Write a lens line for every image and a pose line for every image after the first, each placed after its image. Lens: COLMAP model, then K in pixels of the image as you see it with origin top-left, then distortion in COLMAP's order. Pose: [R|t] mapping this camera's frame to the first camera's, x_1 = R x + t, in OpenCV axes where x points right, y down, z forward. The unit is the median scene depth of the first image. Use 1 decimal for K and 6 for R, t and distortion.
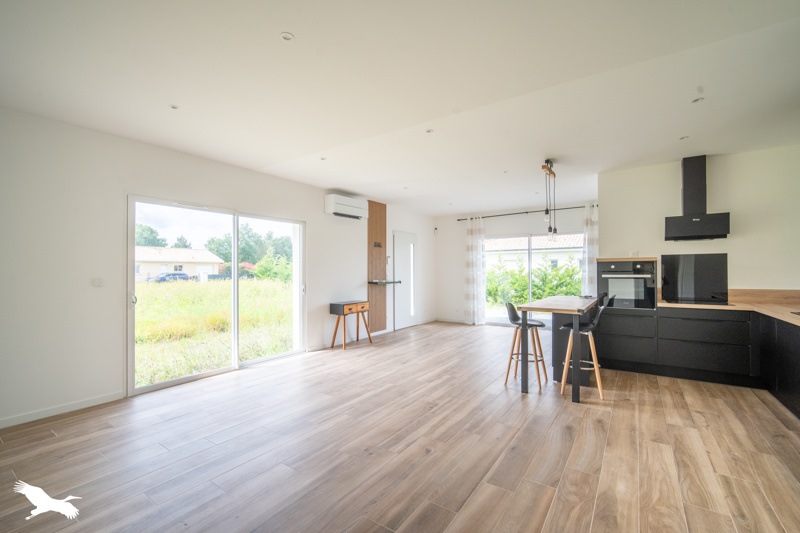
lens RADIAL K [[347.7, 0, 402.3], [0, 347.7, 267.3], [0, 0, 1]] dist [-0.000915, 0.001011]
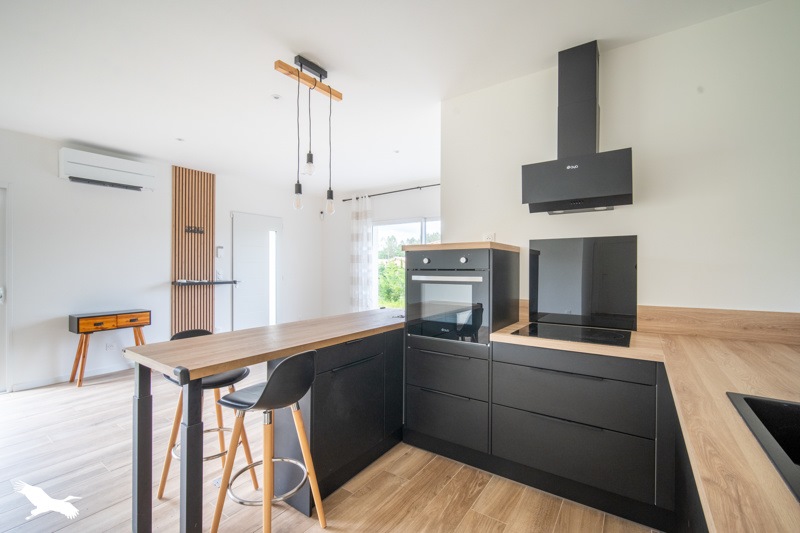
lens RADIAL K [[347.7, 0, 397.3], [0, 347.7, 268.3], [0, 0, 1]] dist [-0.000915, 0.001011]
pose [[0.999812, 0.006130, -0.018419, 0.439057], [-0.005901, 0.999905, 0.012461, 0.002921], [0.018494, -0.012350, 0.999753, 0.360315]]
